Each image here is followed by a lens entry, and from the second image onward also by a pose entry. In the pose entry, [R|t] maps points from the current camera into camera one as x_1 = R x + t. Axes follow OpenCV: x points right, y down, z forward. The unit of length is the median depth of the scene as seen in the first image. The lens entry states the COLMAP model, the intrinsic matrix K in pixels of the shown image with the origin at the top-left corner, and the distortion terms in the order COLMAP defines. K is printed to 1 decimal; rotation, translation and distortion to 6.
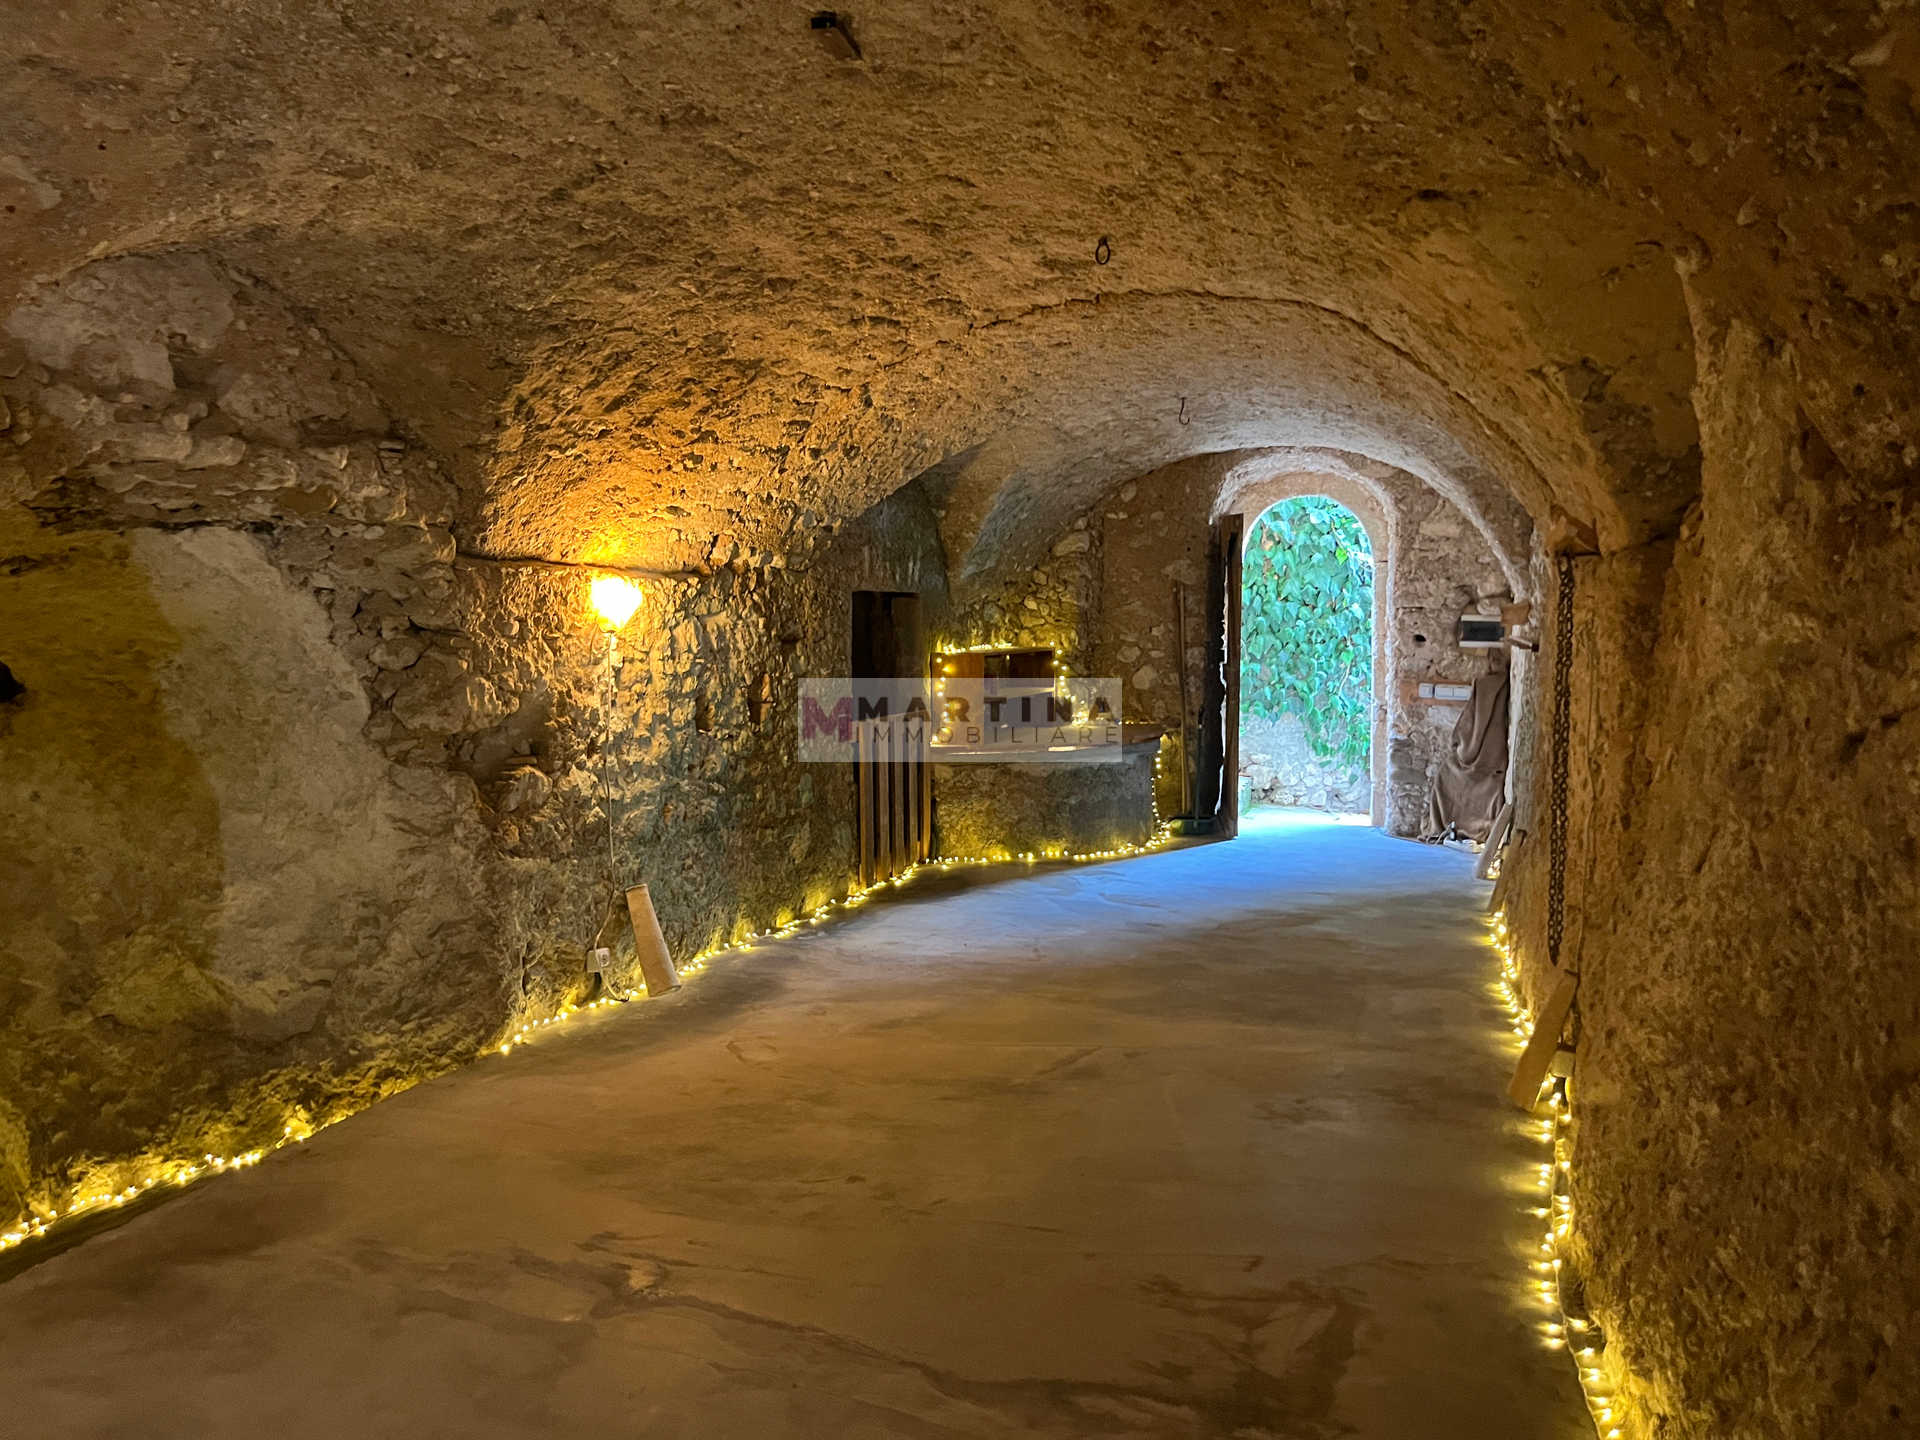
lens RADIAL K [[1471.4, 0, 960.0], [0, 1471.4, 720.0], [0, 0, 1]] dist [0.000551, 0.000603]
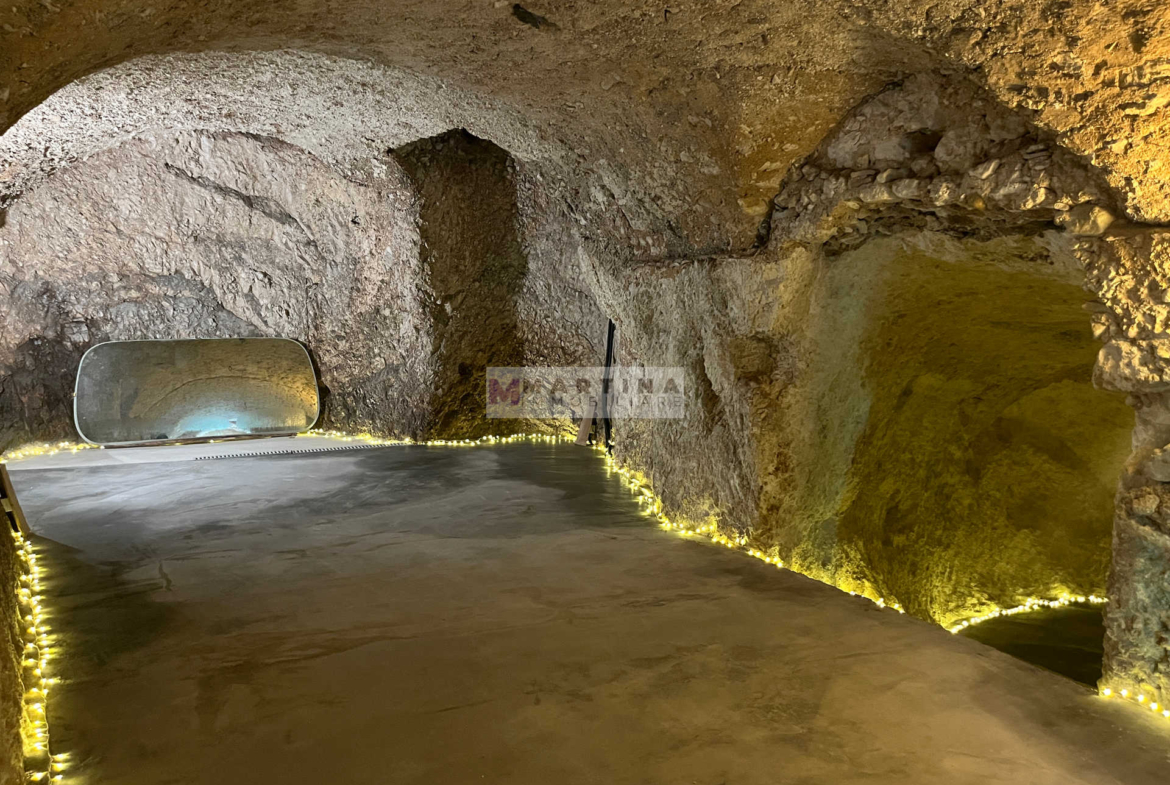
lens RADIAL K [[859.9, 0, 585.0], [0, 859.9, 392.5], [0, 0, 1]] dist [-0.001892, -0.002758]
pose [[-0.679234, 0.068064, -0.730759, 0.429284], [-0.068196, 0.985529, 0.155181, -0.068879], [0.730746, 0.155240, -0.664764, 1.252807]]
